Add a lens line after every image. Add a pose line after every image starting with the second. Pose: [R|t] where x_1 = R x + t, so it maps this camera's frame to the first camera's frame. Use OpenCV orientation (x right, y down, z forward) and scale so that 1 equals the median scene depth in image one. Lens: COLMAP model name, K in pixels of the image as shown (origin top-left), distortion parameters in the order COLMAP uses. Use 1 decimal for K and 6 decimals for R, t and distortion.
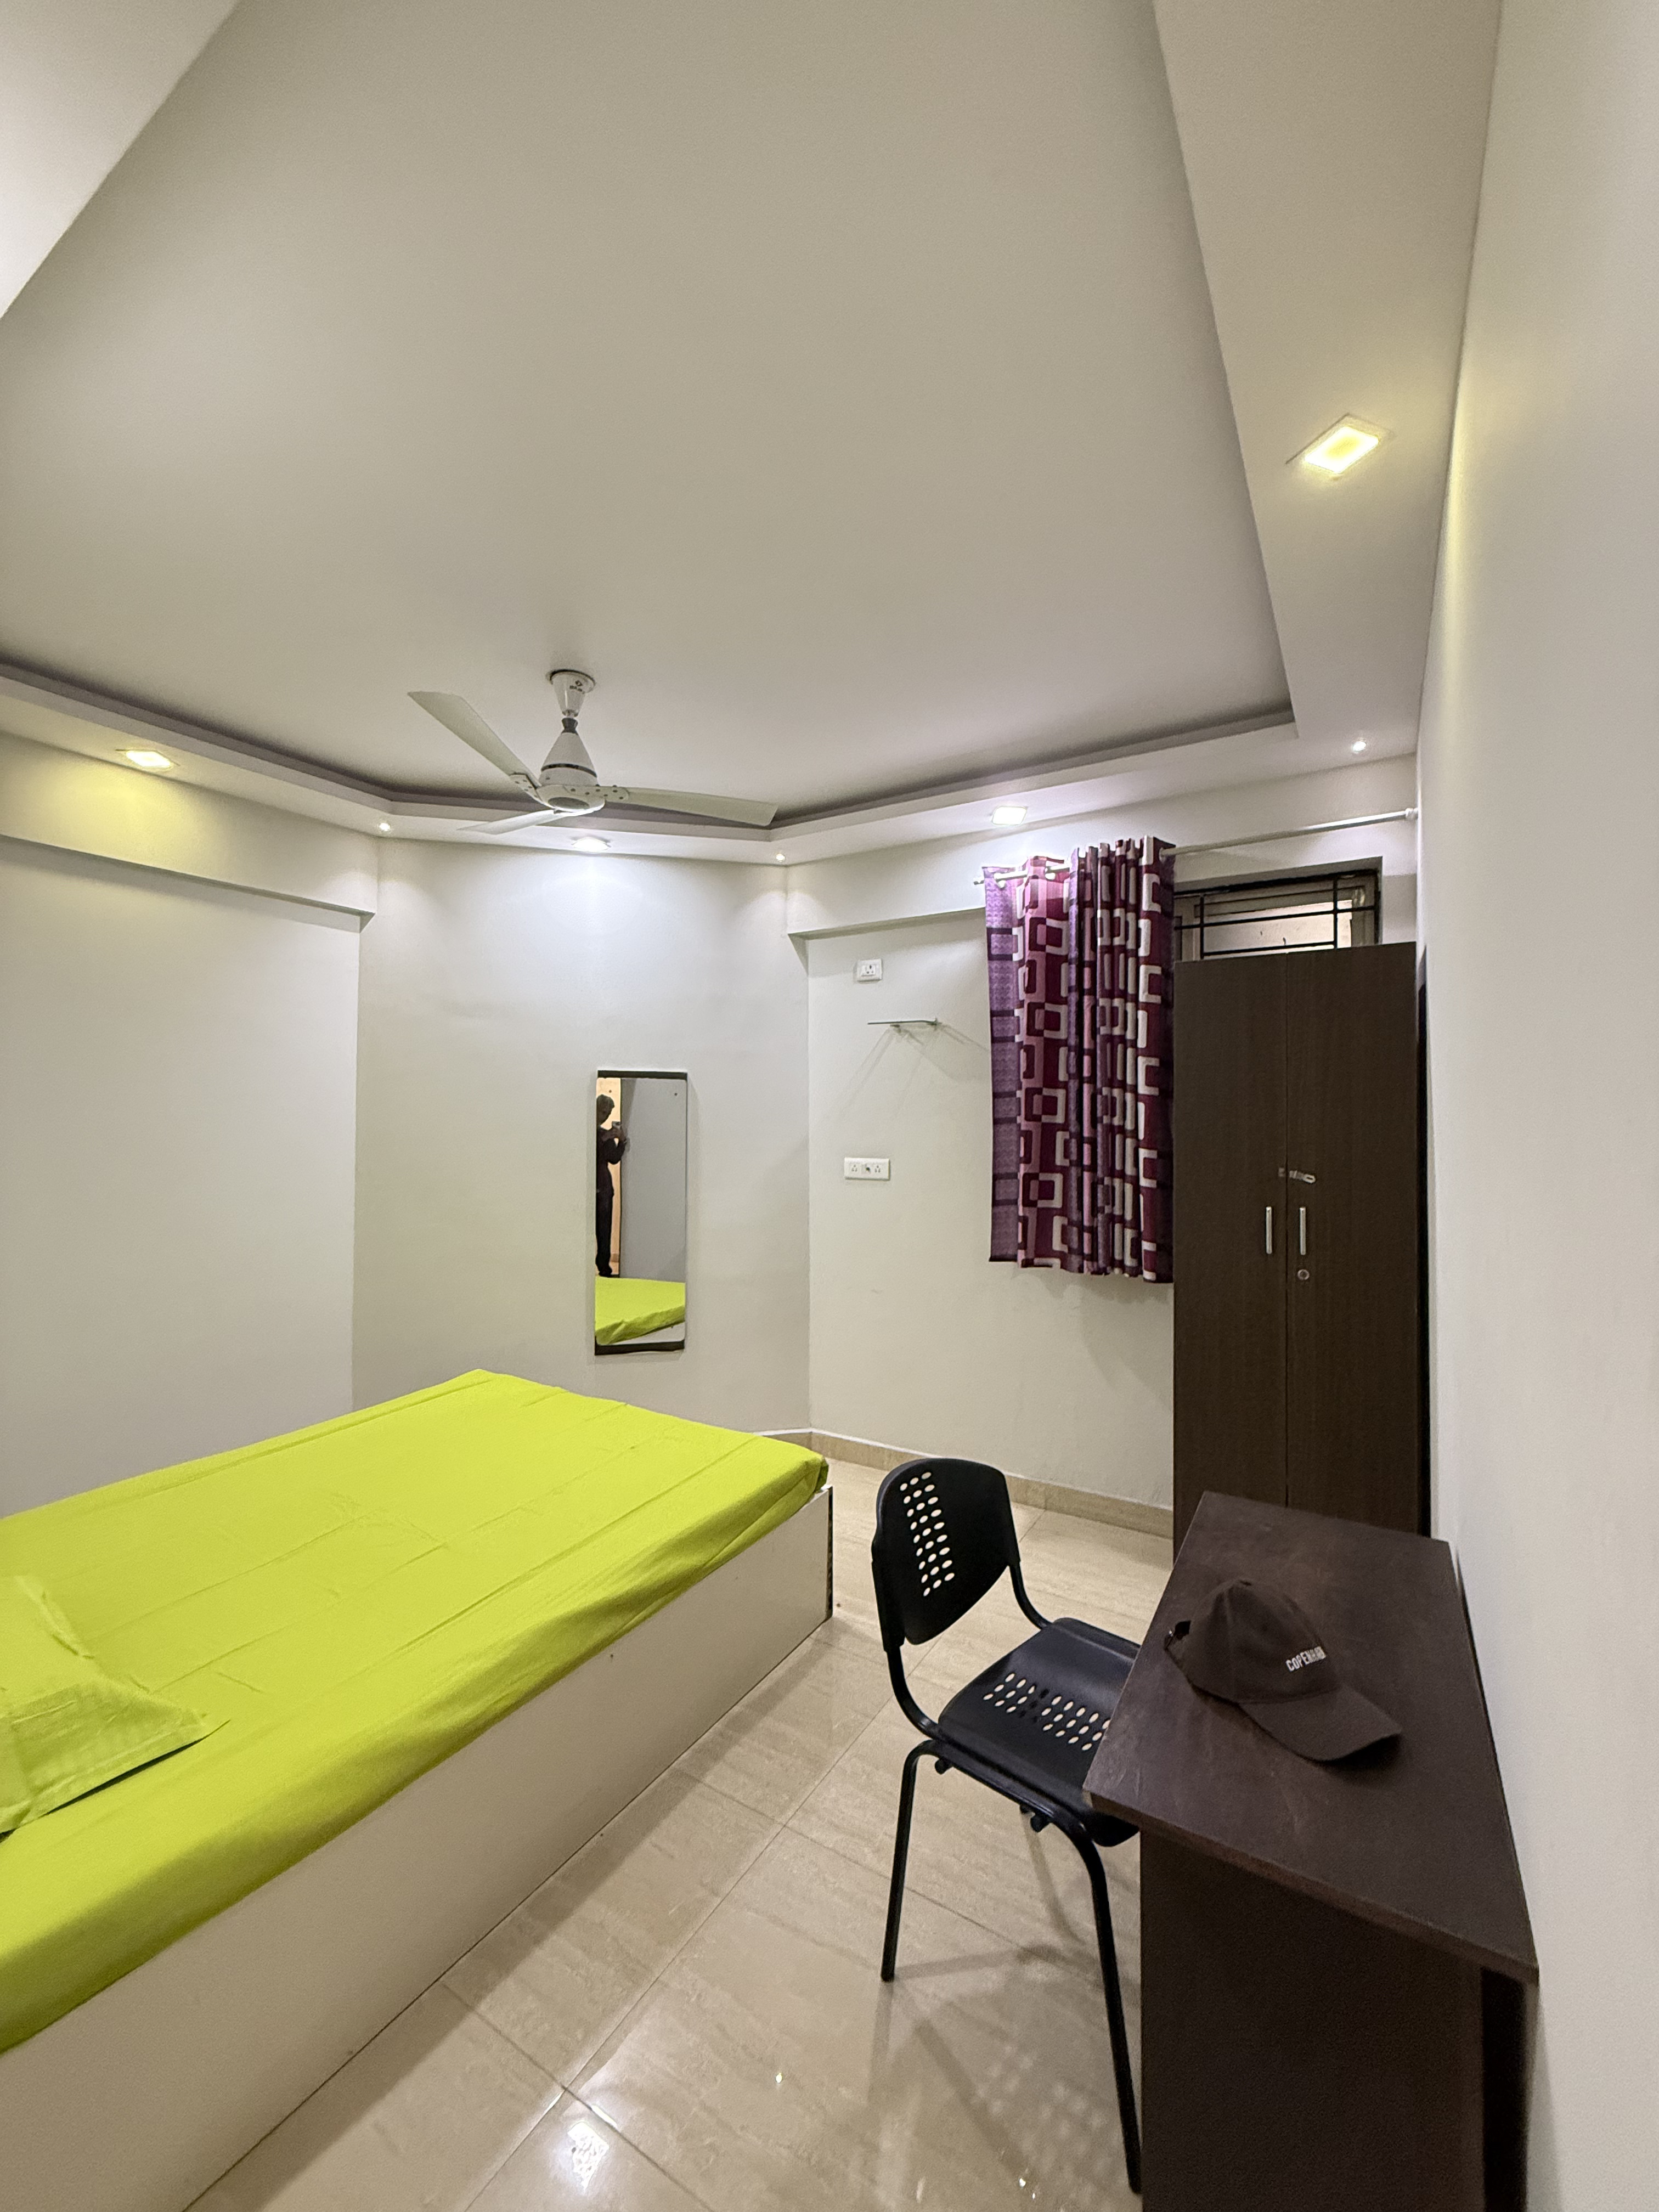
lens RADIAL K [[878.6, 0, 829.7], [0, 878.6, 1110.1], [0, 0, 1]] dist [-0.003386, -0.000885]
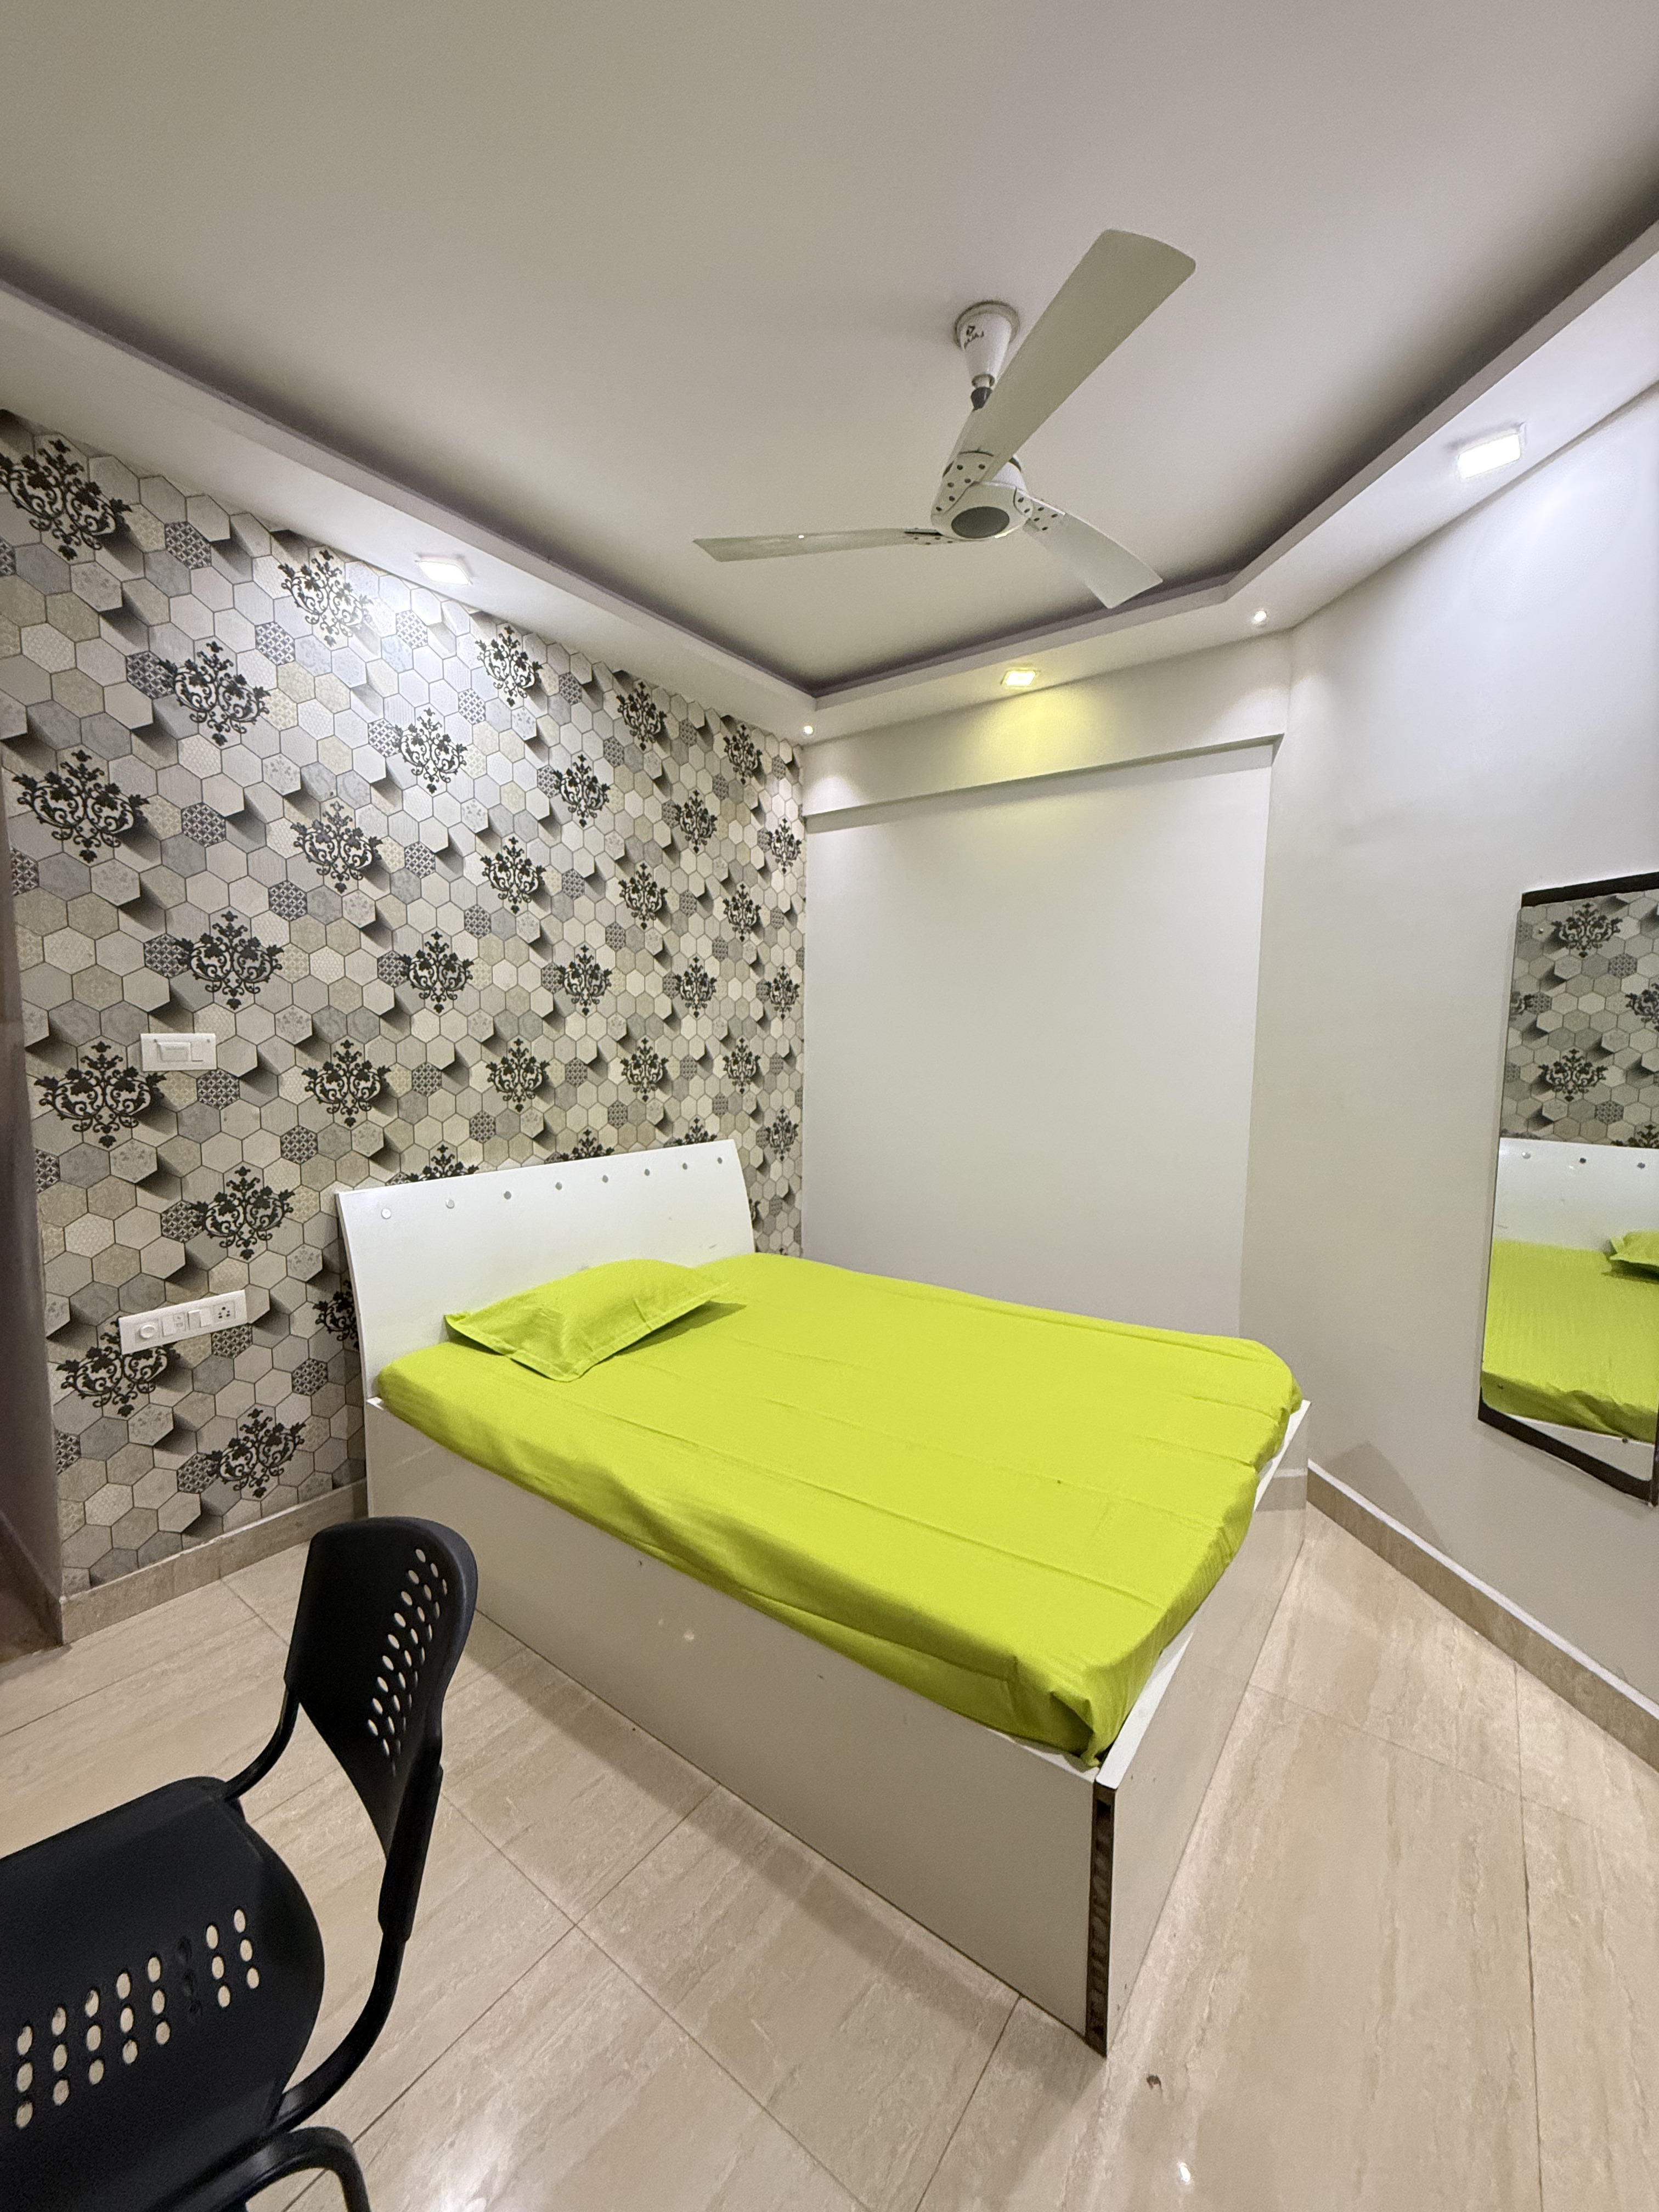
lens RADIAL K [[878.6, 0, 831.0], [0, 878.6, 1107.4], [0, 0, 1]] dist [-0.003386, -0.000885]
pose [[-0.089790, 0.086148, -0.992228, 0.477790], [0.000218, 0.996254, 0.086478, 0.057717], [0.995961, 0.007548, -0.089472, 1.020435]]
